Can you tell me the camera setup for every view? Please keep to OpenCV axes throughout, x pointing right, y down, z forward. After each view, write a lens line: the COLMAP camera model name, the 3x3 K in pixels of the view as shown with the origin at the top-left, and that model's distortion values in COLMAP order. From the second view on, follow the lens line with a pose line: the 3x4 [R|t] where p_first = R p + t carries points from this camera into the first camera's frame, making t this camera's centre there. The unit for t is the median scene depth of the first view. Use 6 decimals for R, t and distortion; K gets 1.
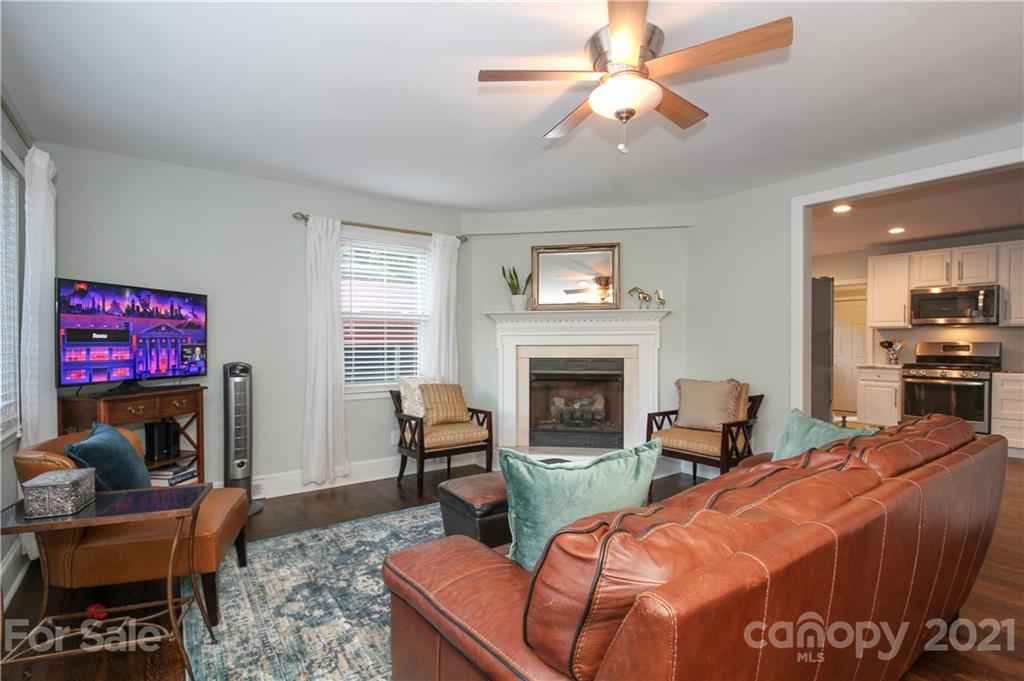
lens RADIAL K [[500.4, 0, 505.1], [0, 500.4, 344.0], [0, 0, 1]] dist [-0.000414, 0.000194]
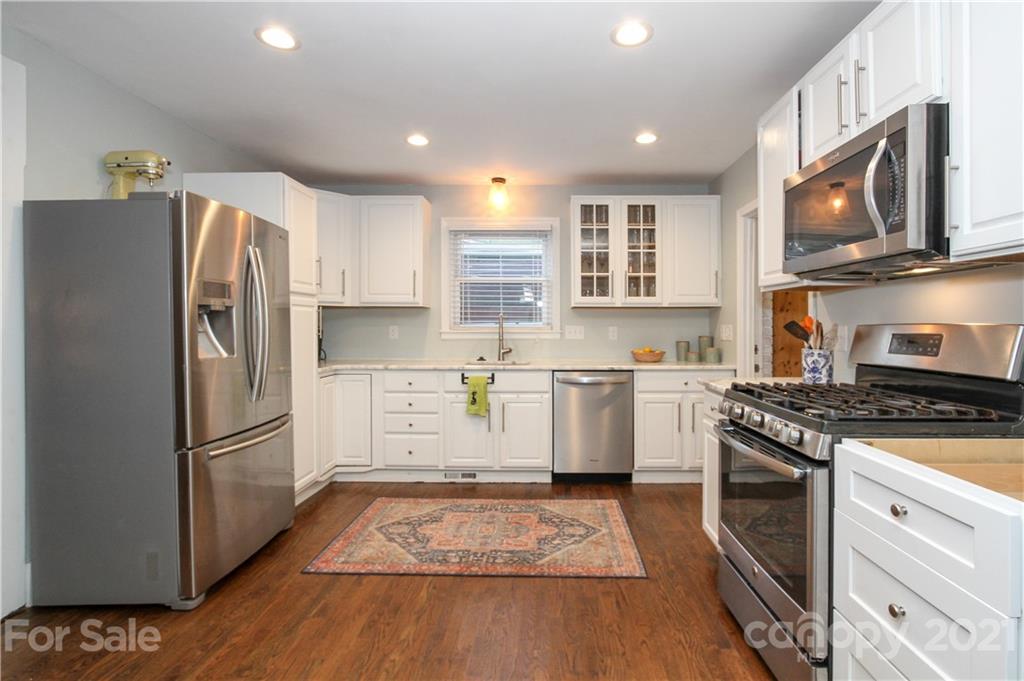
lens RADIAL K [[500.3, 0, 533.6], [0, 500.3, 327.6], [0, 0, 1]] dist [0.000165, 0.000495]
pose [[0.799202, 0.001362, -0.601061, 0.938310], [-0.000354, 0.999998, 0.001794, -0.002447], [0.601062, -0.001221, 0.799201, 0.642294]]
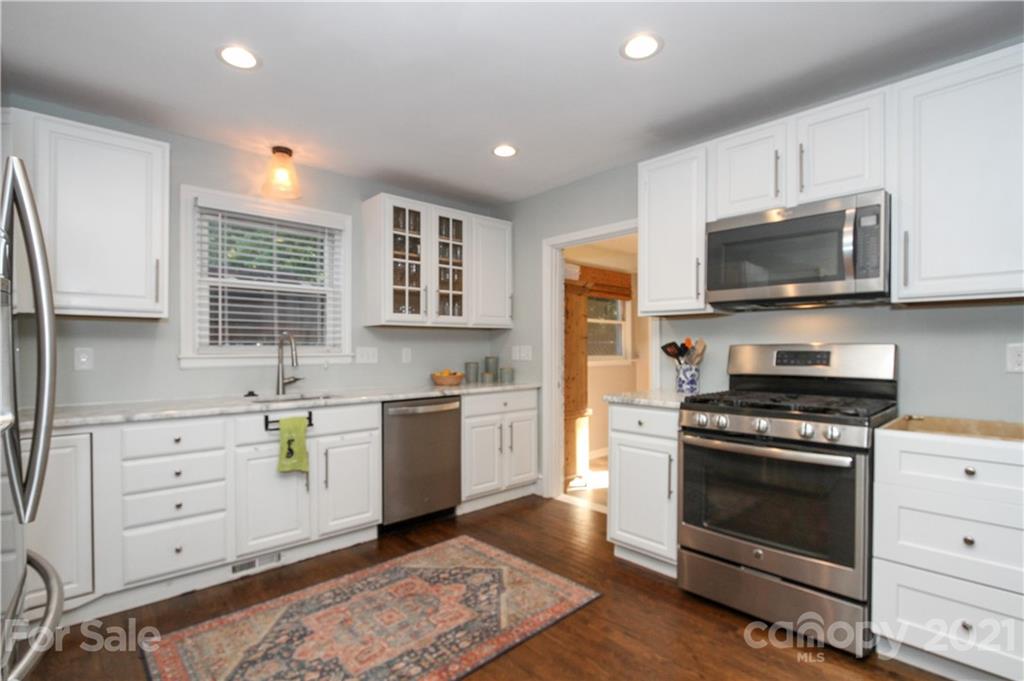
lens RADIAL K [[498.1, 0, 495.8], [0, 498.1, 351.1], [0, 0, 1]] dist [-0.001091, -0.000324]
pose [[0.994147, -0.005365, 0.107904, 0.625113], [0.004869, 0.999976, 0.004855, -0.001420], [-0.107928, -0.004301, 0.994149, 0.635050]]
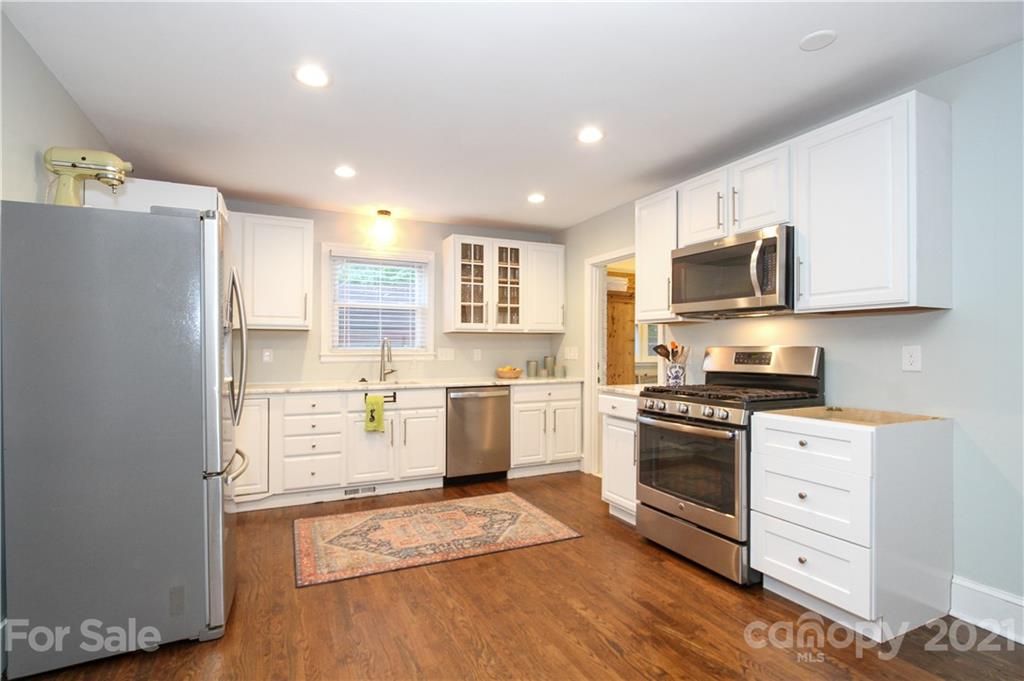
lens RADIAL K [[500.2, 0, 486.7], [0, 500.2, 344.4], [0, 0, 1]] dist [-0.001573, 0.000018]
pose [[0.978809, -0.004002, -0.204735, 0.773682], [0.001707, 0.999934, -0.011383, -0.000664], [0.204767, 0.010793, 0.978751, 0.462232]]
